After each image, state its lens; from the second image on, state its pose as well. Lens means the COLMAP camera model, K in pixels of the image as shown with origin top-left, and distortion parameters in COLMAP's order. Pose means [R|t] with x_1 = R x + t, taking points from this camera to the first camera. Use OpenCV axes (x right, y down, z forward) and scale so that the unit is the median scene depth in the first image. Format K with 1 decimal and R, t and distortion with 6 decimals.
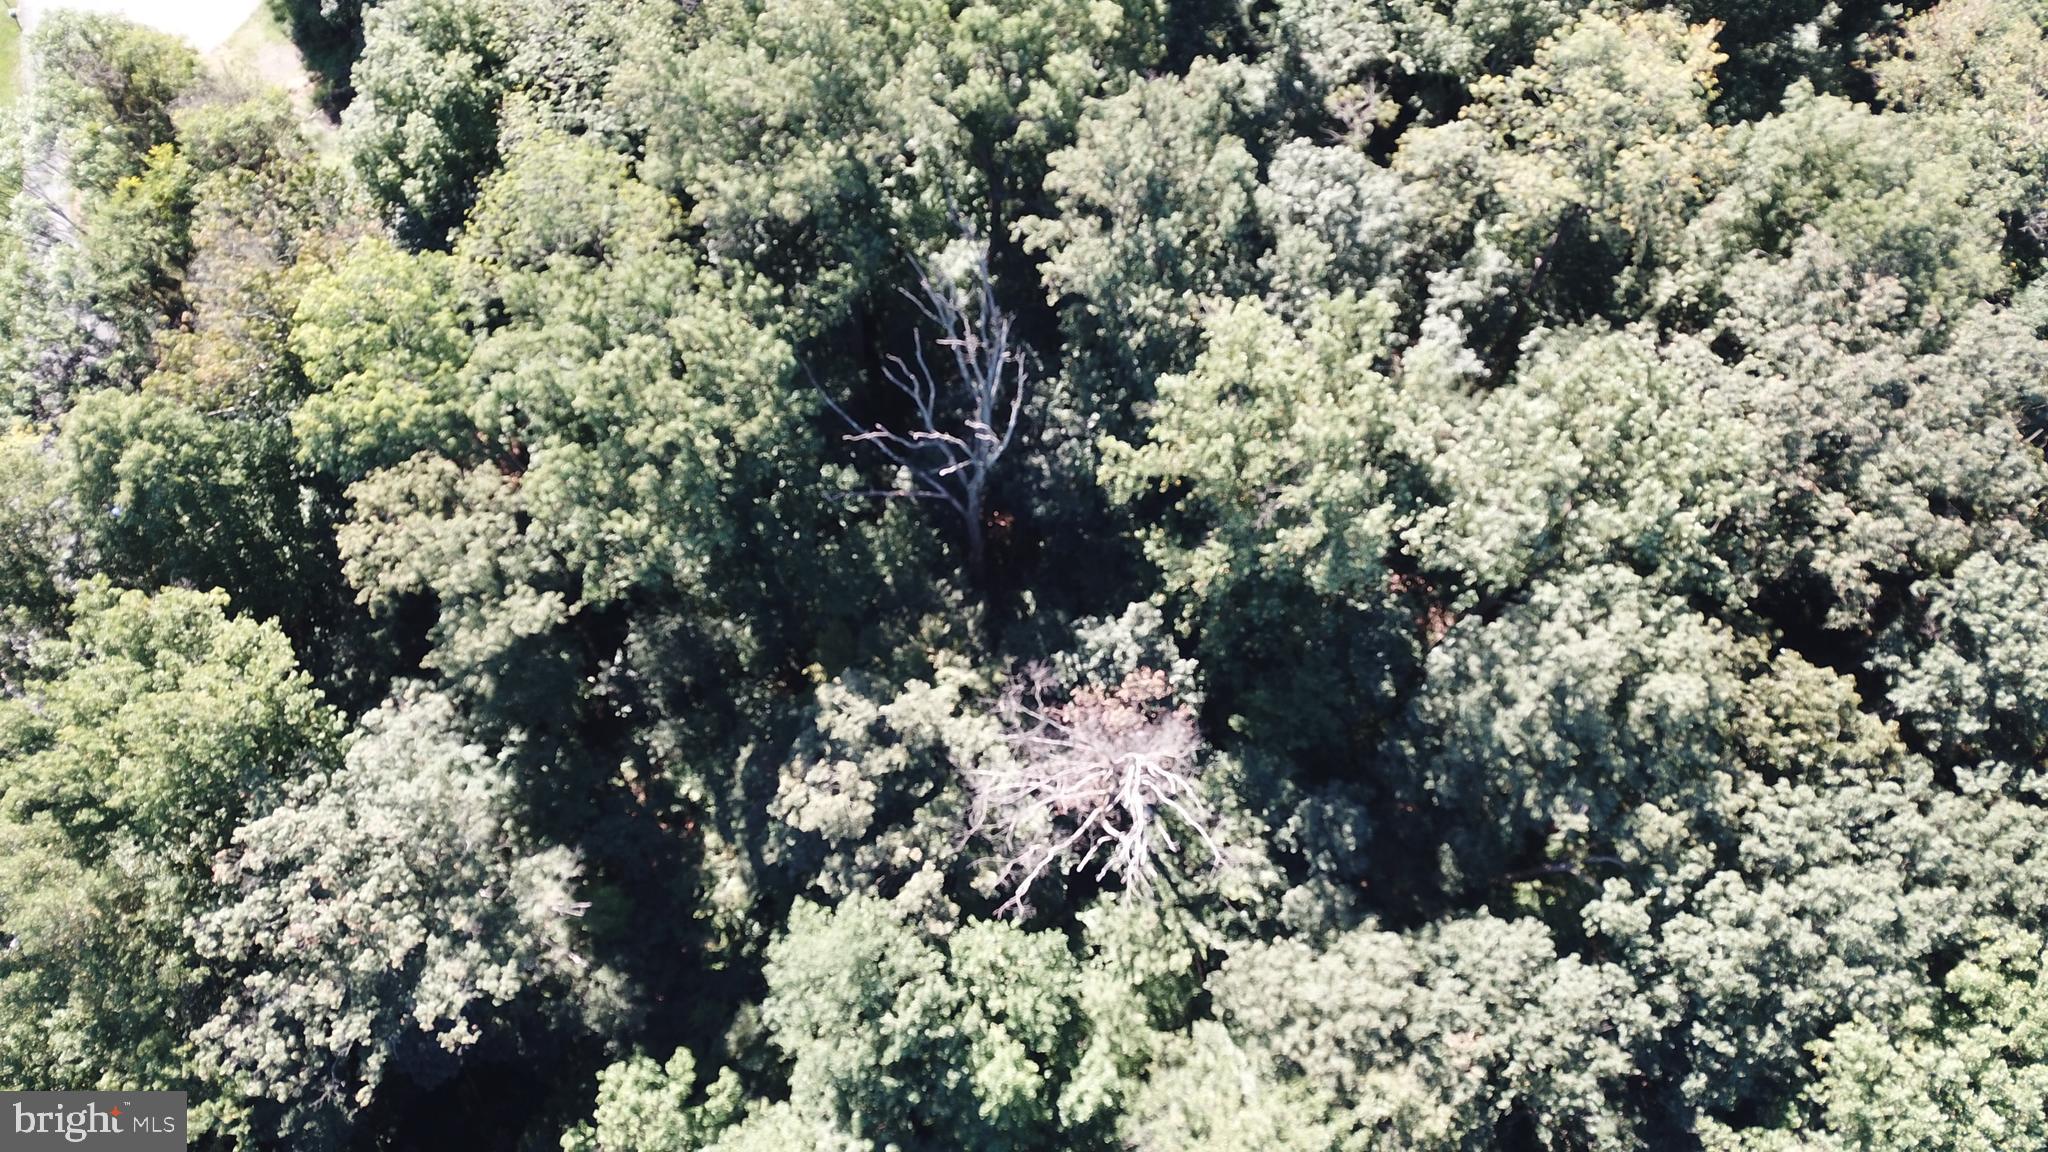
lens RADIAL K [[1539.3, 0, 1023.0], [0, 1539.3, 577.2], [0, 0, 1]] dist [-0.009380, 0.007607]
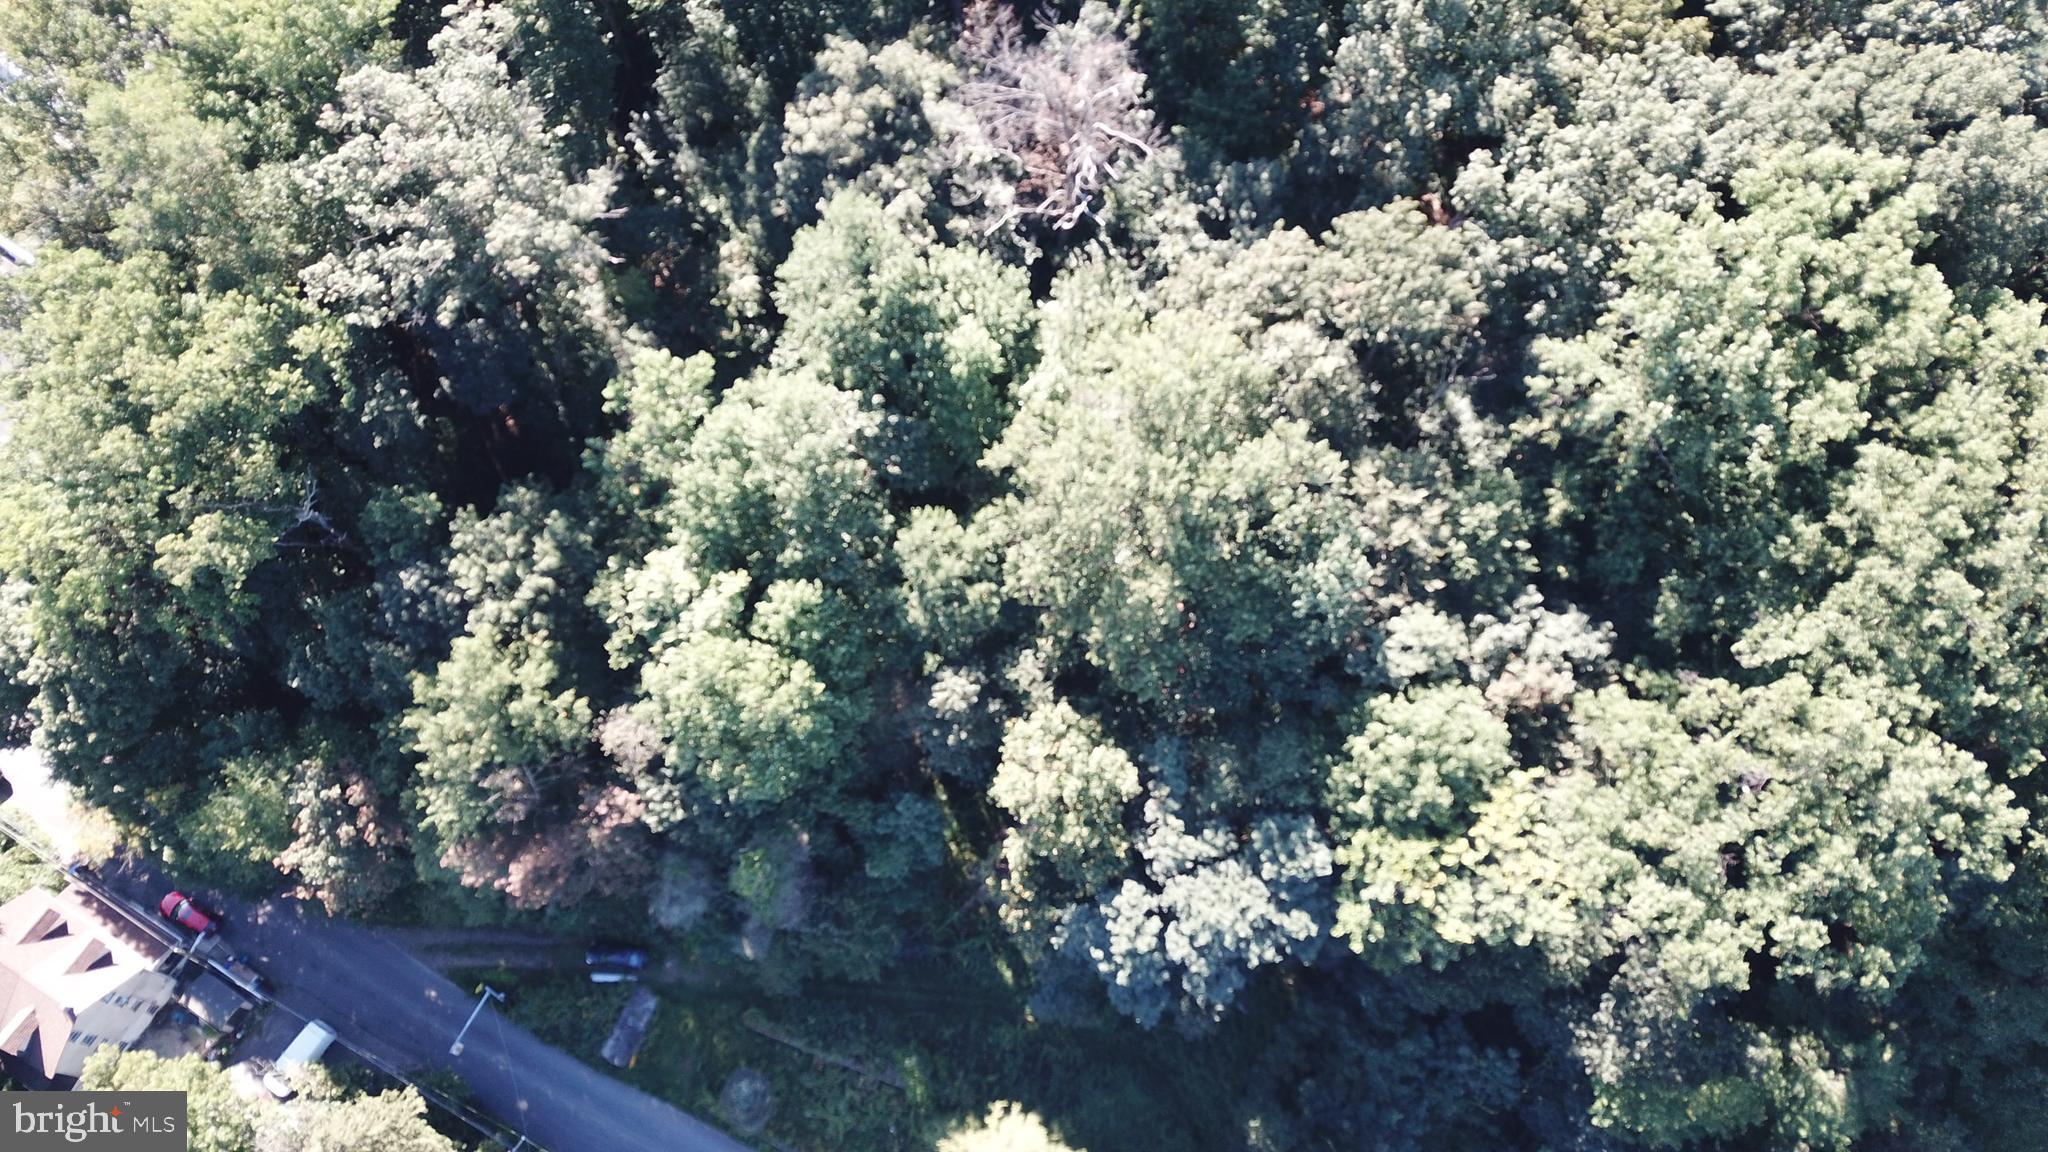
lens RADIAL K [[1539.3, 0, 1020.1], [0, 1539.3, 574.5], [0, 0, 1]] dist [-0.009380, 0.007607]
pose [[0.999949, 0.009666, -0.003074, 0.030668], [-0.009588, 0.999658, 0.024329, 0.462086], [0.003308, -0.024298, 0.999699, -0.200991]]
